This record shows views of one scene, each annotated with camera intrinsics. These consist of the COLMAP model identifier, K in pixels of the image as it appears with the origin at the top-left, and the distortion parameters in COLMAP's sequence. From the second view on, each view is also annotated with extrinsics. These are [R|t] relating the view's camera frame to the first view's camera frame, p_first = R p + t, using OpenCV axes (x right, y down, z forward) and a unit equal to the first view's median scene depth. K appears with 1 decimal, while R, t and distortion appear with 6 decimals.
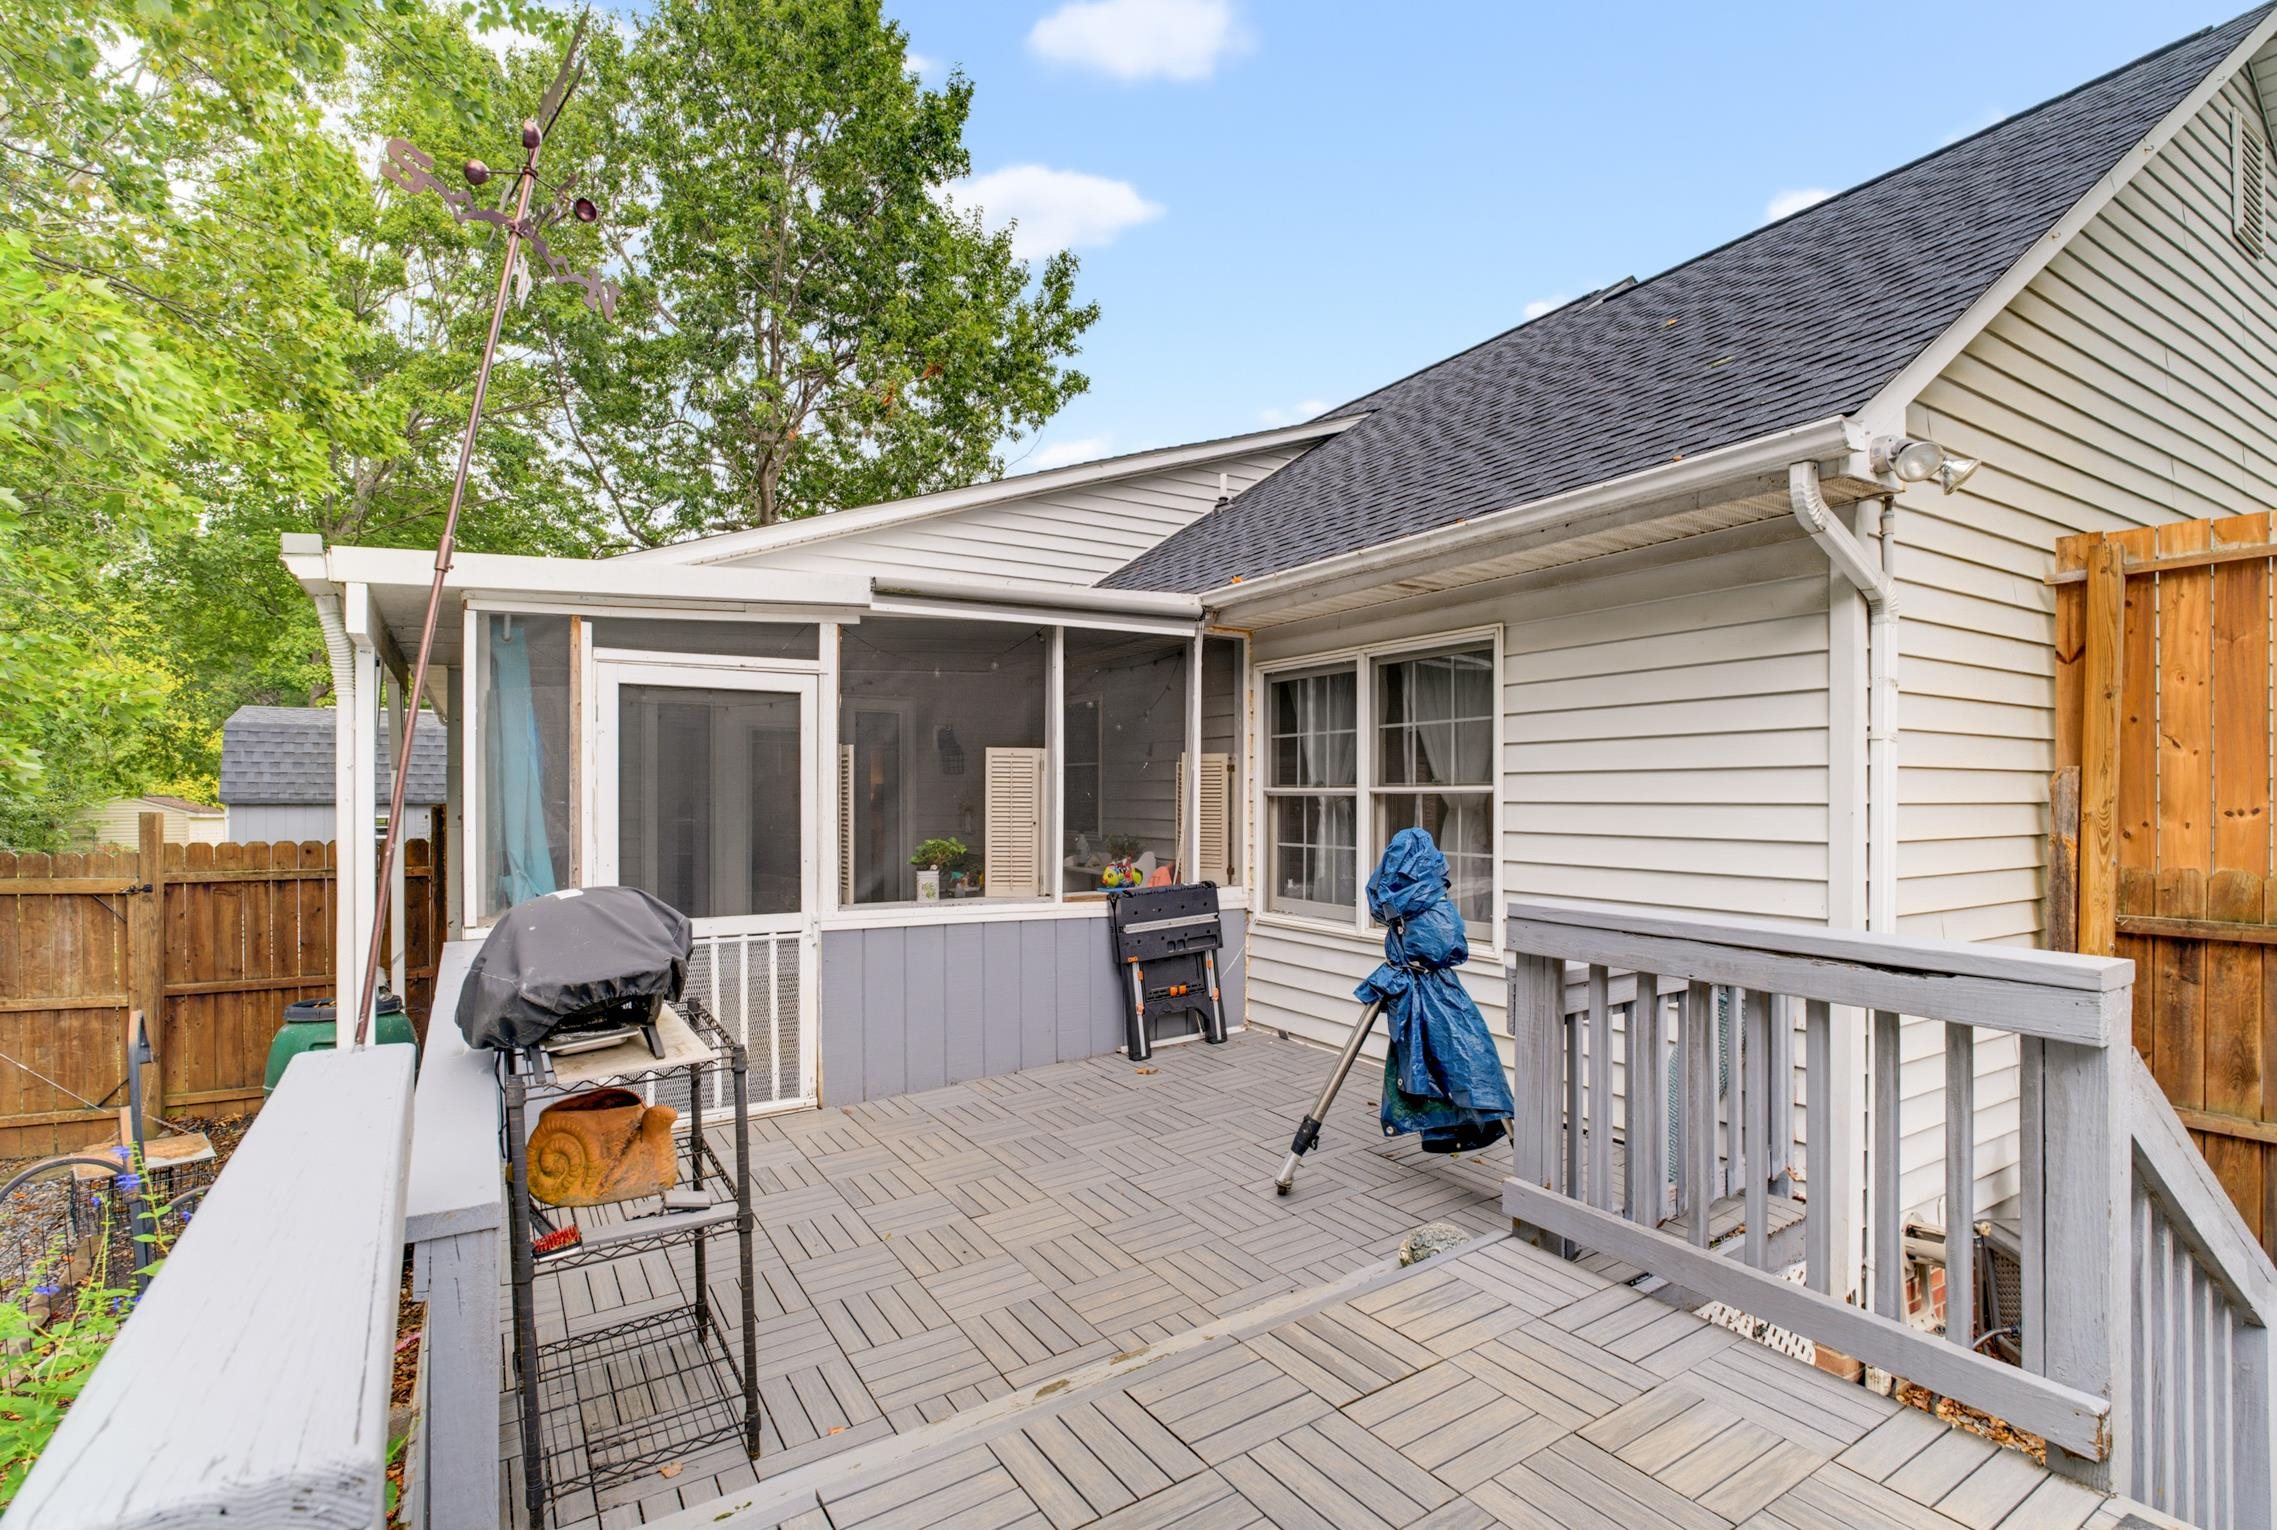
lens RADIAL K [[1045.6, 0, 1143.7], [0, 1045.6, 788.4], [0, 0, 1]] dist [-0.008116, 0.000411]
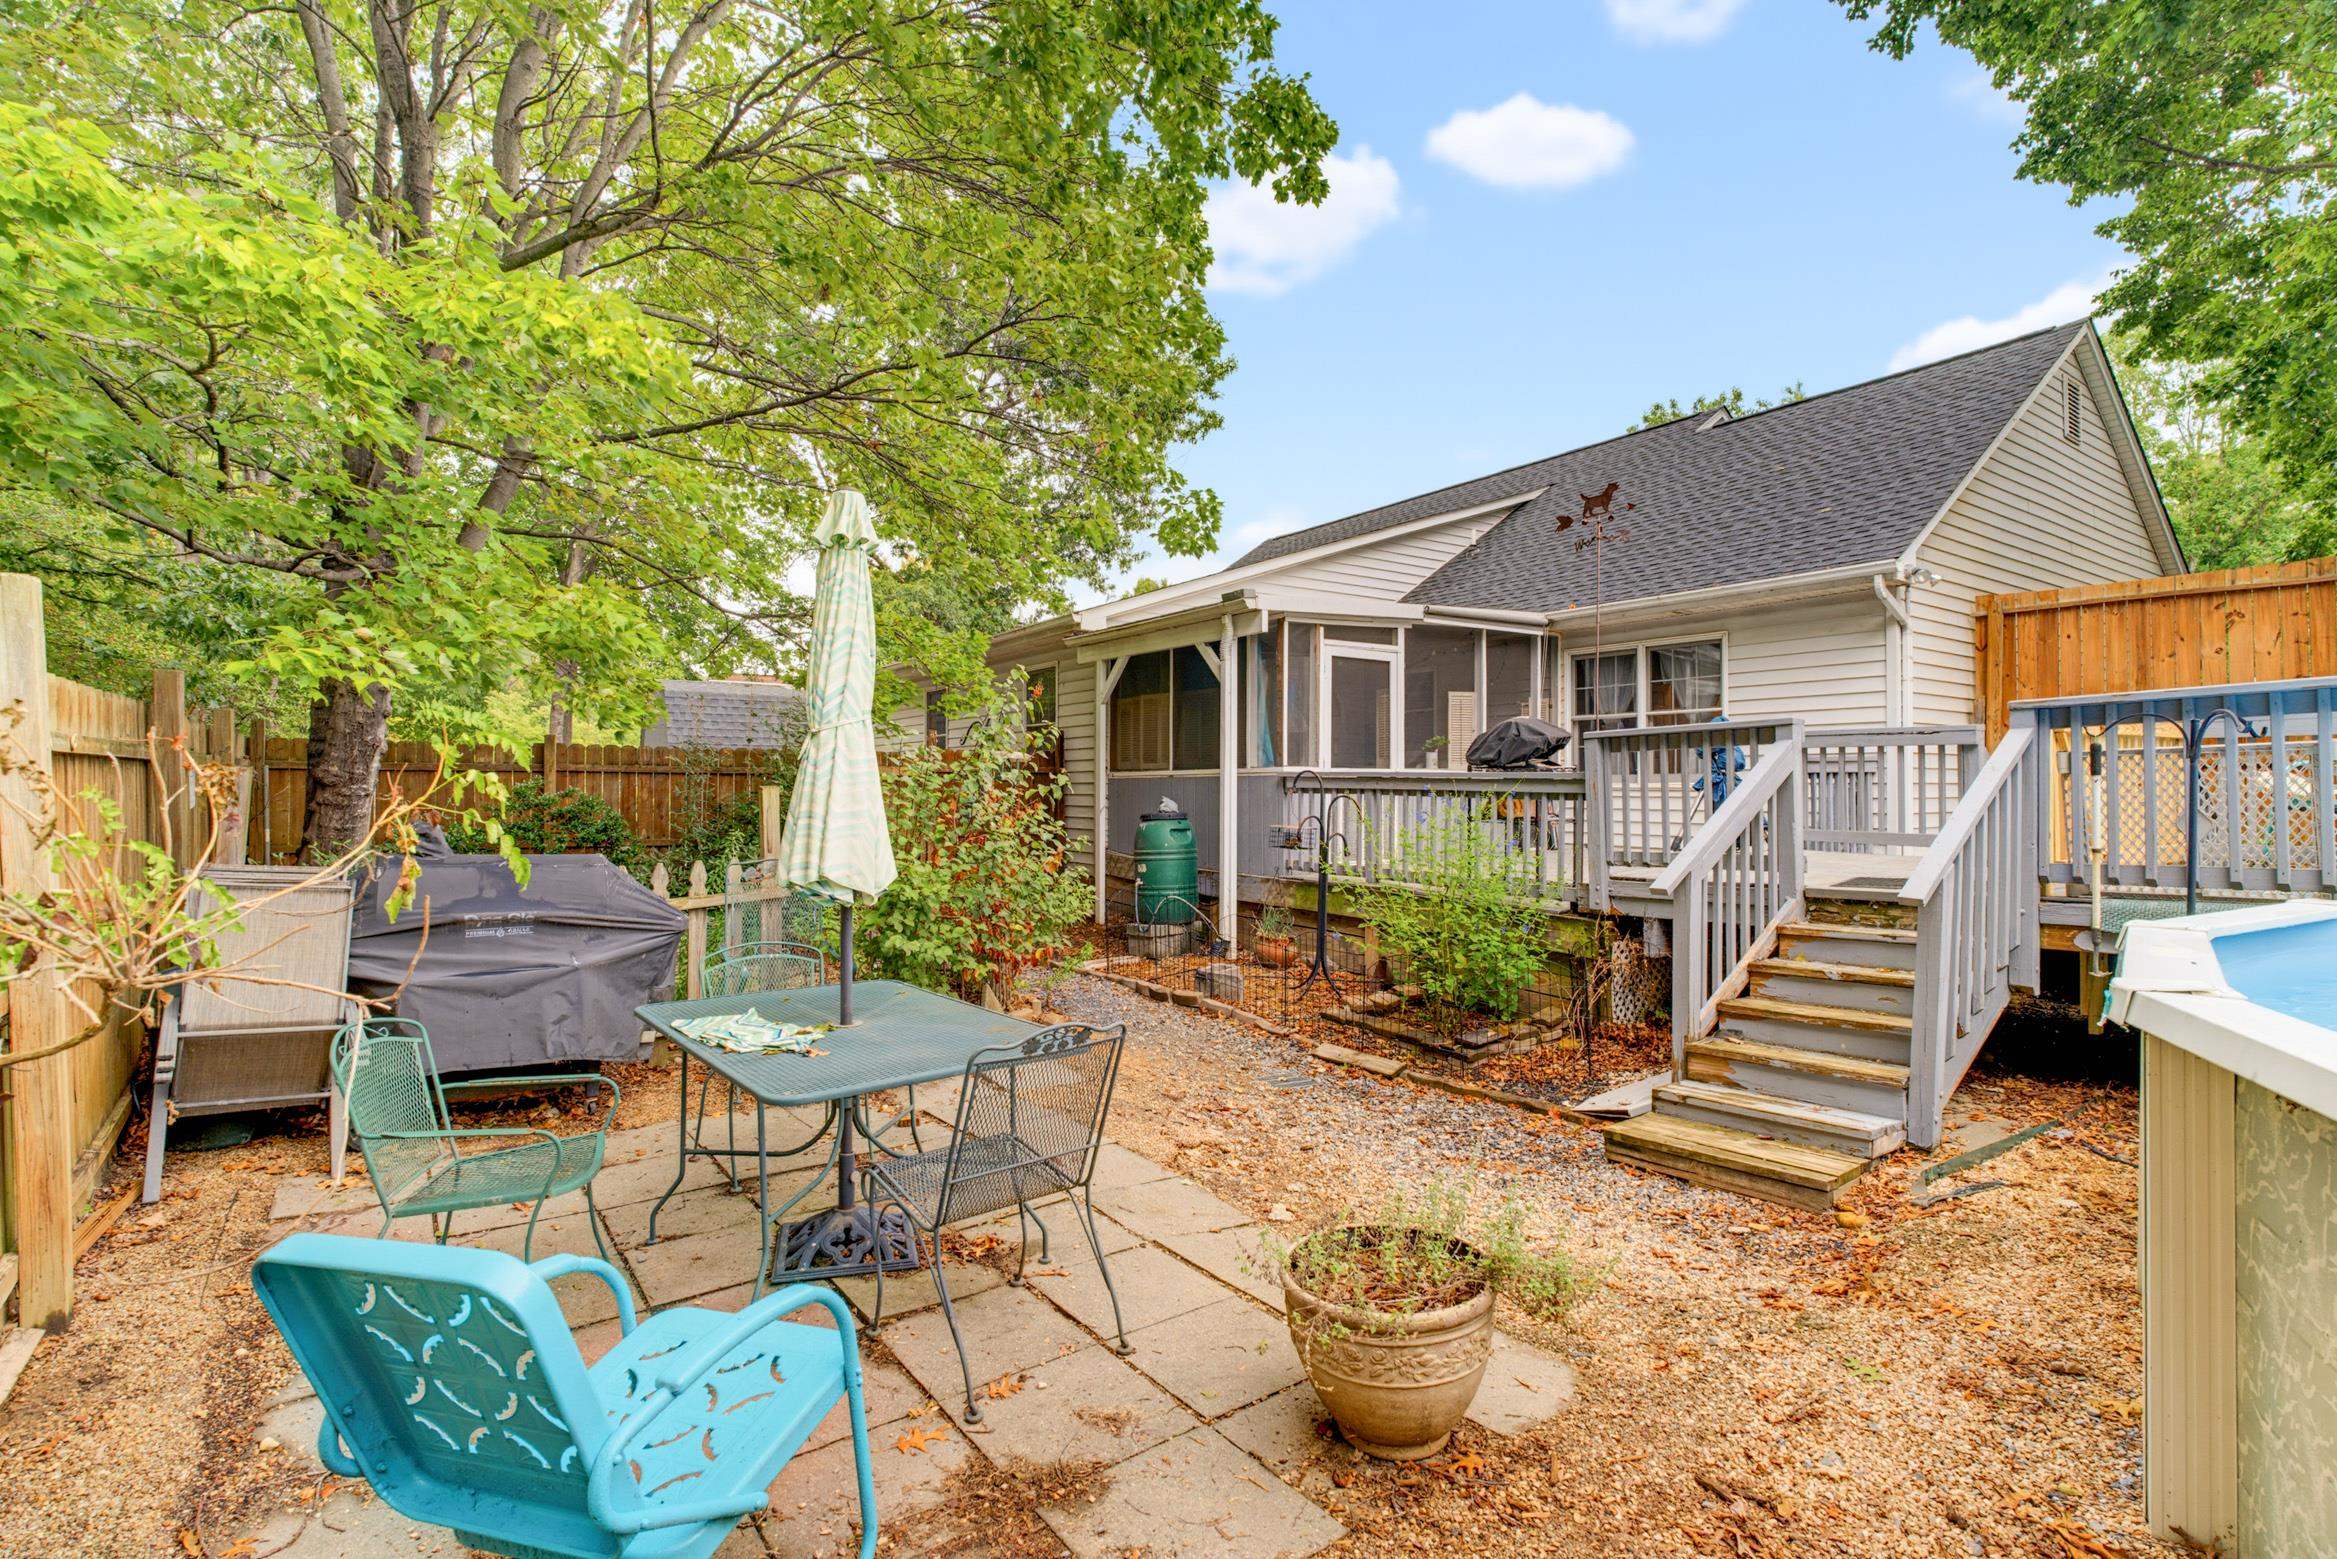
lens RADIAL K [[1073.2, 0, 1155.3], [0, 1073.2, 769.3], [0, 0, 1]] dist [-0.008116, 0.000411]
pose [[0.998920, 0.002798, 0.046371, -0.958760], [-0.002155, 0.999901, -0.013913, 0.163085], [-0.046405, 0.013798, 0.998827, -1.169424]]
